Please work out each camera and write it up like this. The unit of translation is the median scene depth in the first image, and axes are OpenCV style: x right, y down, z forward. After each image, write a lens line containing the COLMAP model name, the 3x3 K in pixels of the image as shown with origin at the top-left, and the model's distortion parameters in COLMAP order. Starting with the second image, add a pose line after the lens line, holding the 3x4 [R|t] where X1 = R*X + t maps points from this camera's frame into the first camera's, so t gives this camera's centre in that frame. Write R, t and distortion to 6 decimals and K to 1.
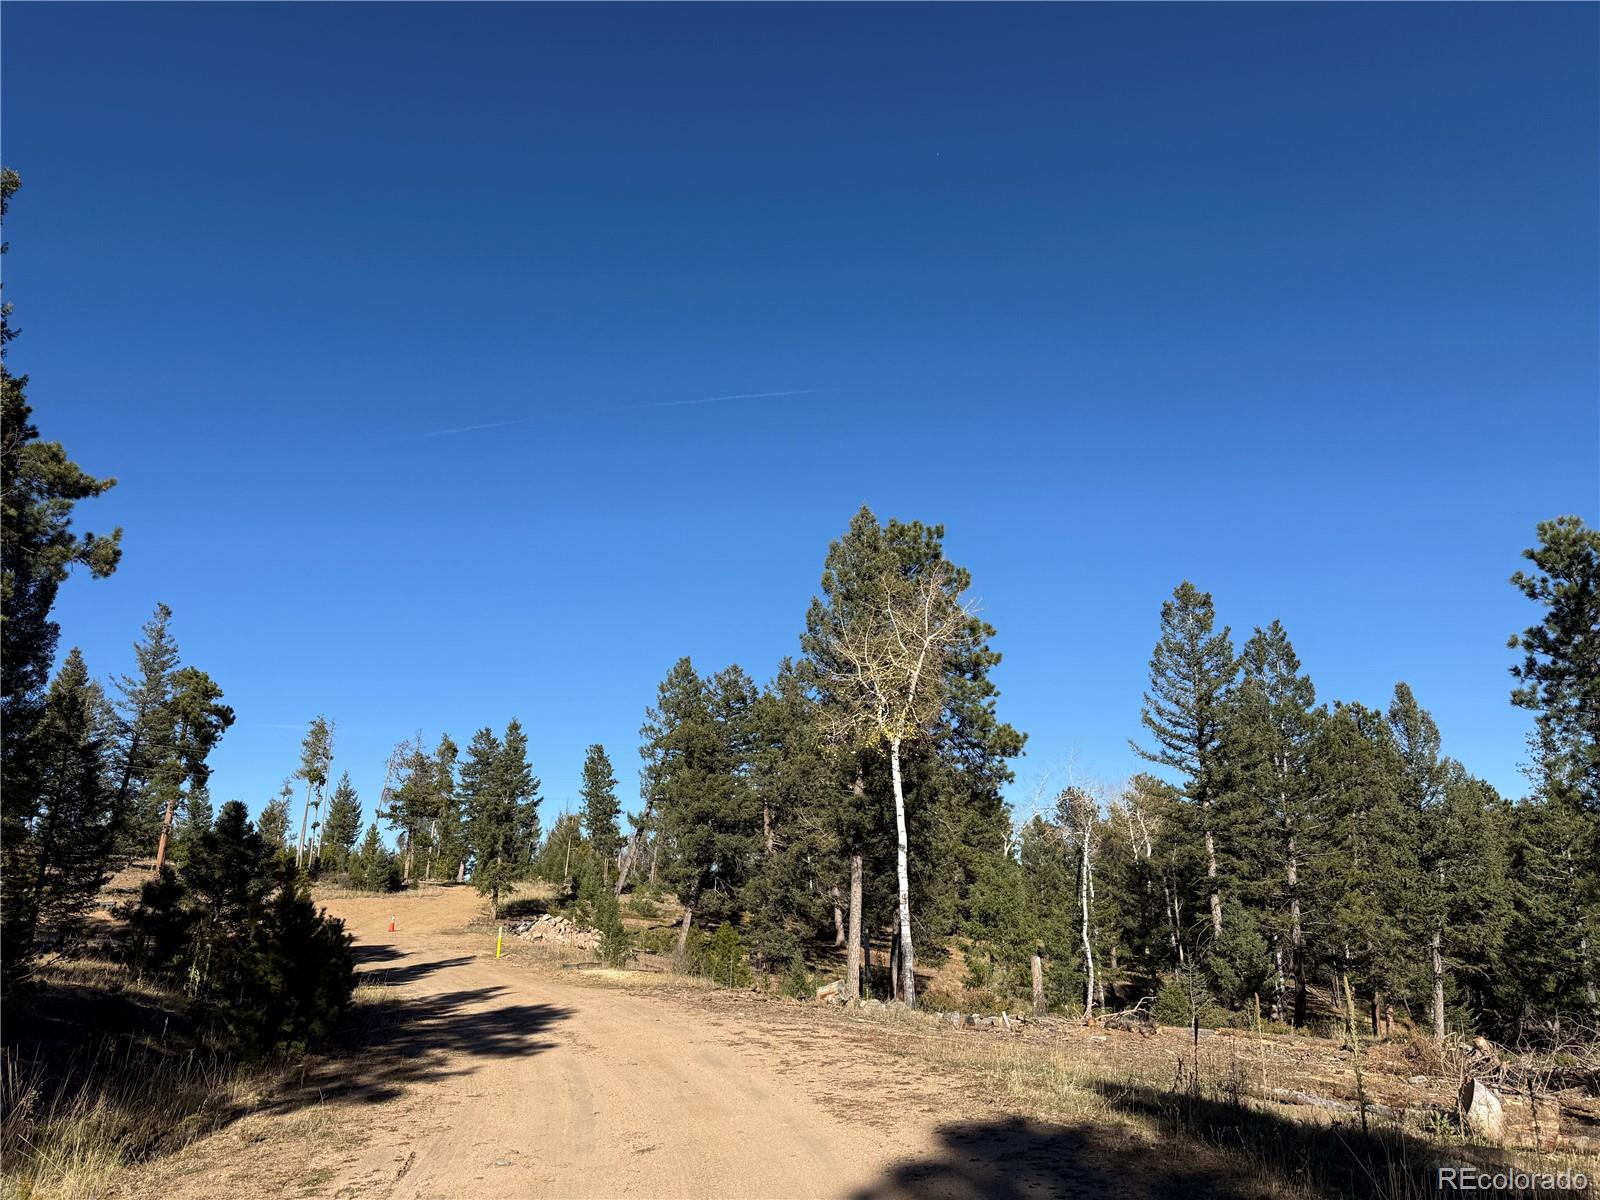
lens RADIAL K [[1074.2, 0, 863.0], [0, 1074.2, 595.4], [0, 0, 1]] dist [0.002175, -0.083317]
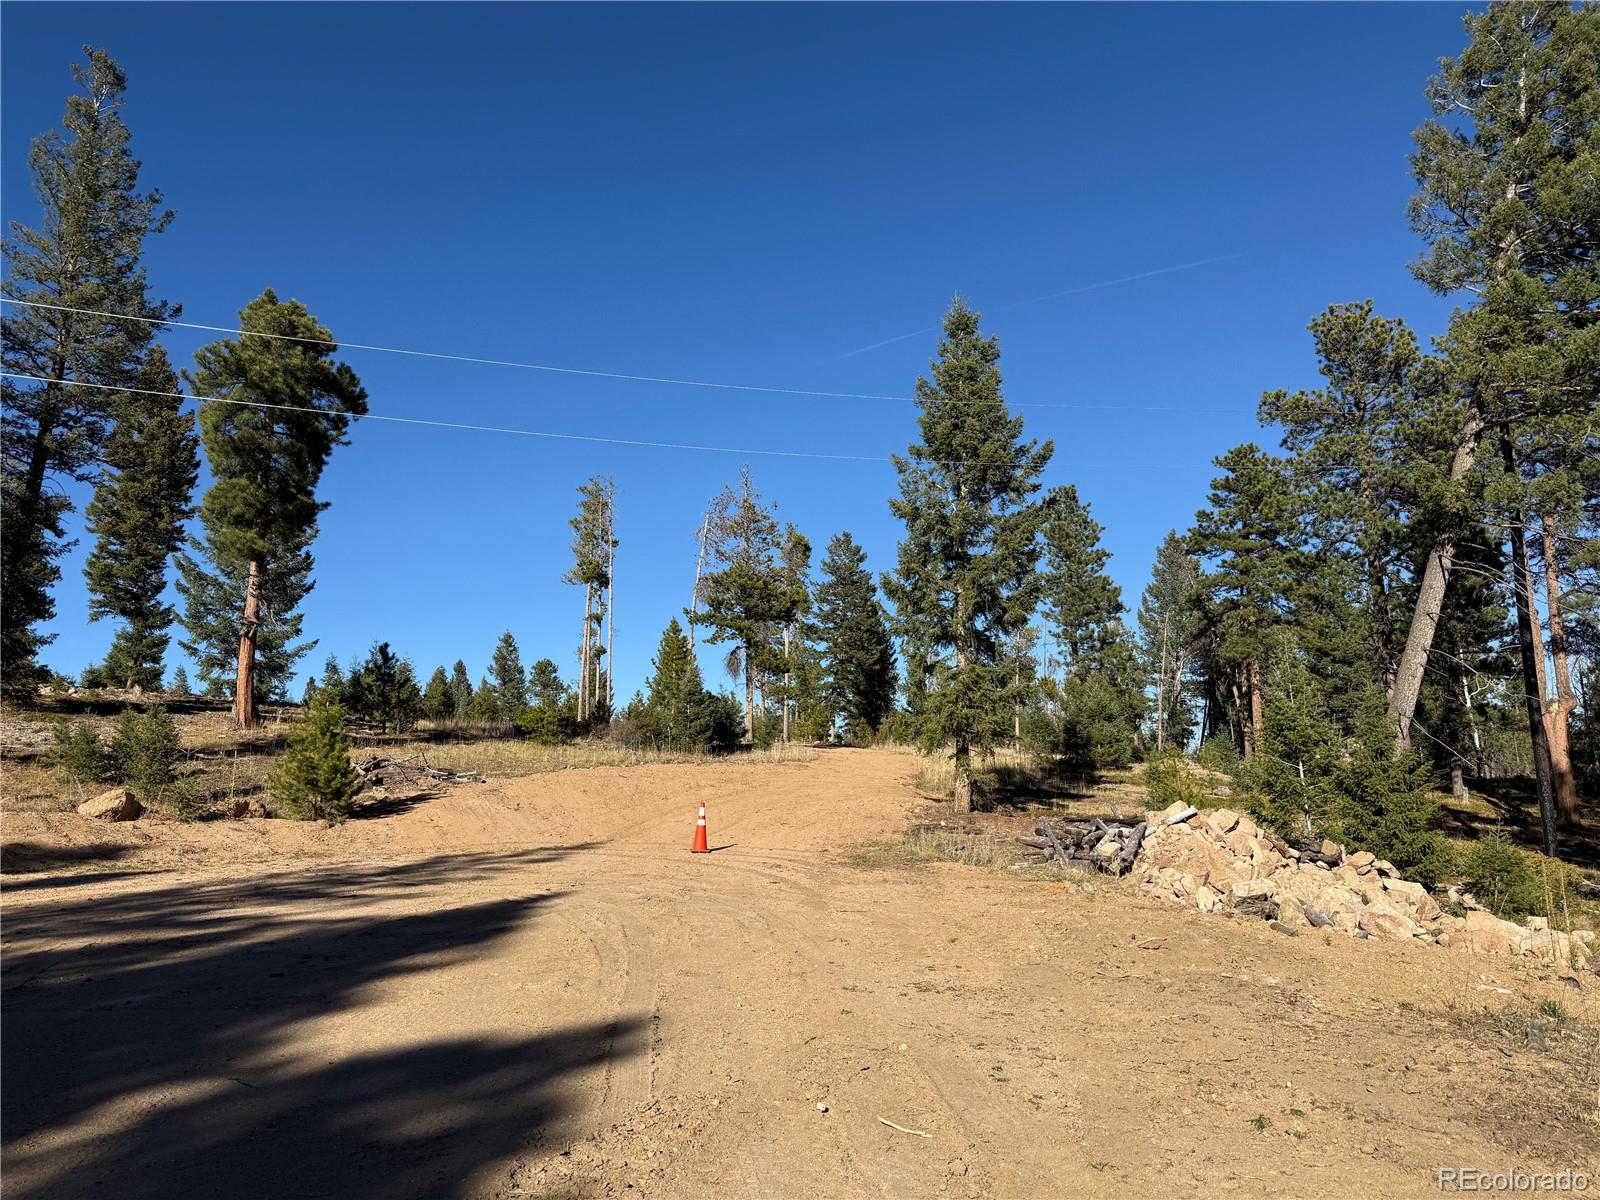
lens RADIAL K [[1077.9, 0, 796.3], [0, 1077.9, 605.4], [0, 0, 1]] dist [0.071309, -0.085562]
pose [[0.934852, -0.056979, -0.350434, -0.214923], [0.096523, 0.990650, 0.096420, 0.153939], [0.341664, -0.123963, 0.931611, 0.519338]]
